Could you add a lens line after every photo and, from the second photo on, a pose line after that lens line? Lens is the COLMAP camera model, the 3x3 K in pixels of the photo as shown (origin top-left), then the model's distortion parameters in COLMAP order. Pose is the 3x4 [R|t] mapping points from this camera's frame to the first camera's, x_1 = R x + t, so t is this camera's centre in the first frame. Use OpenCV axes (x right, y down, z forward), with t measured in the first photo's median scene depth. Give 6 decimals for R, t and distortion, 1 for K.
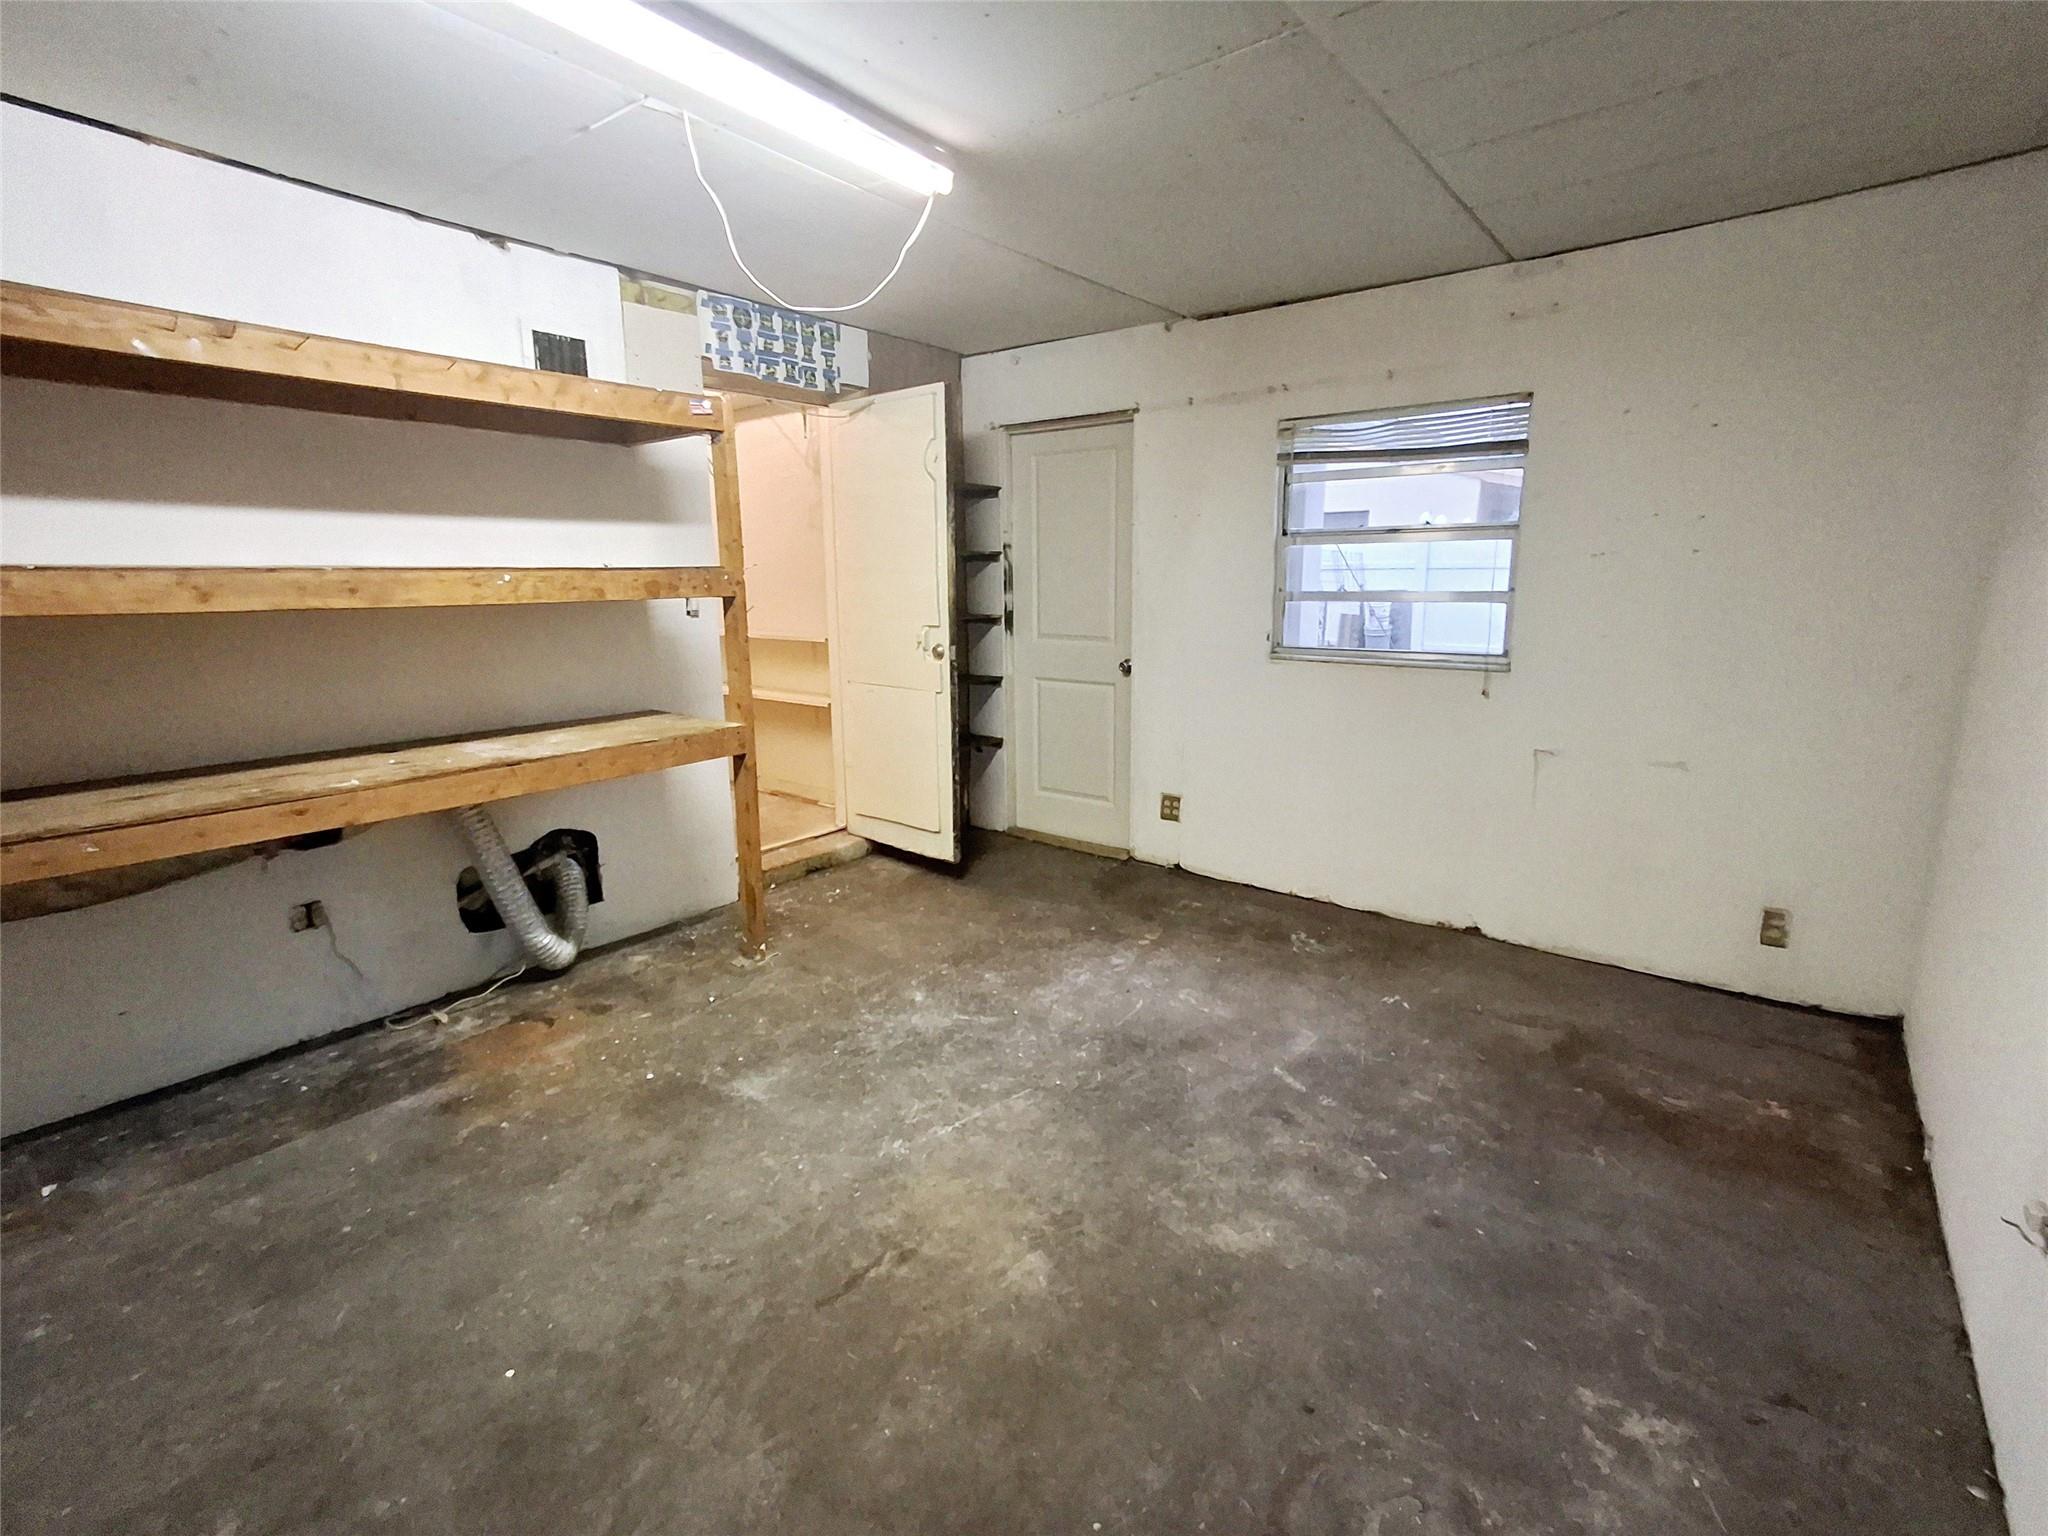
lens RADIAL K [[926.6, 0, 1011.3], [0, 926.6, 752.6], [0, 0, 1]] dist [0.002622, -0.000841]
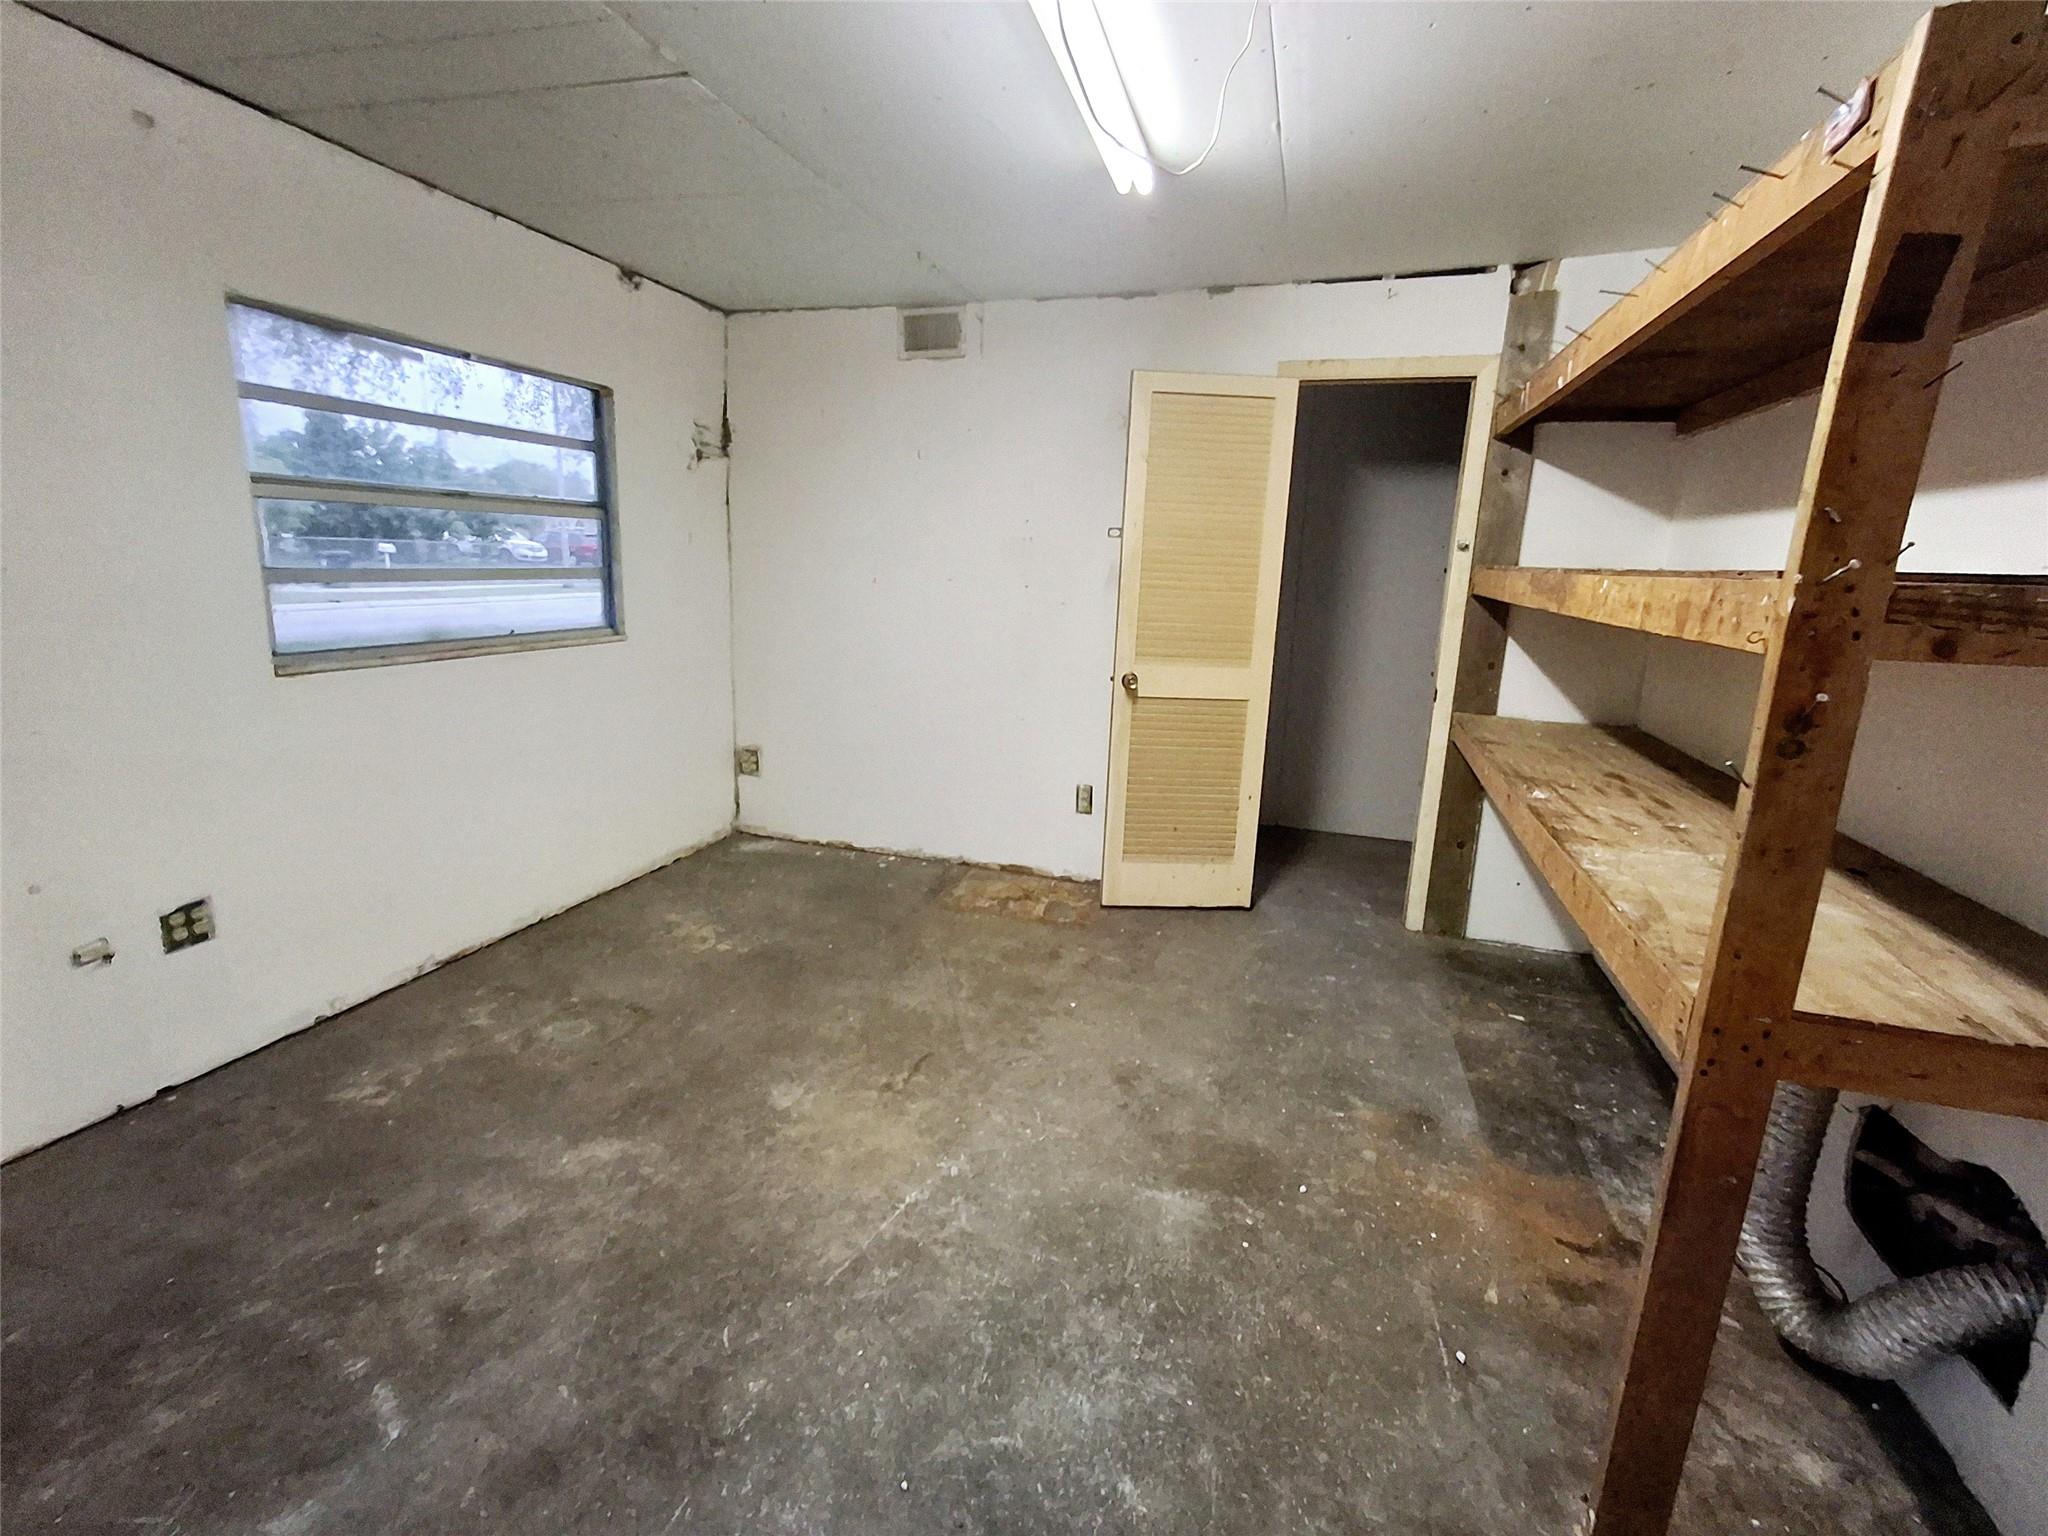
lens RADIAL K [[926.6, 0, 1011.3], [0, 926.6, 752.6], [0, 0, 1]] dist [0.002622, -0.000841]
pose [[-0.931455, 0.049455, -0.360479, 0.134014], [-0.099770, 0.918033, 0.383748, -0.316948], [0.349910, 0.393409, -0.850172, 1.599976]]
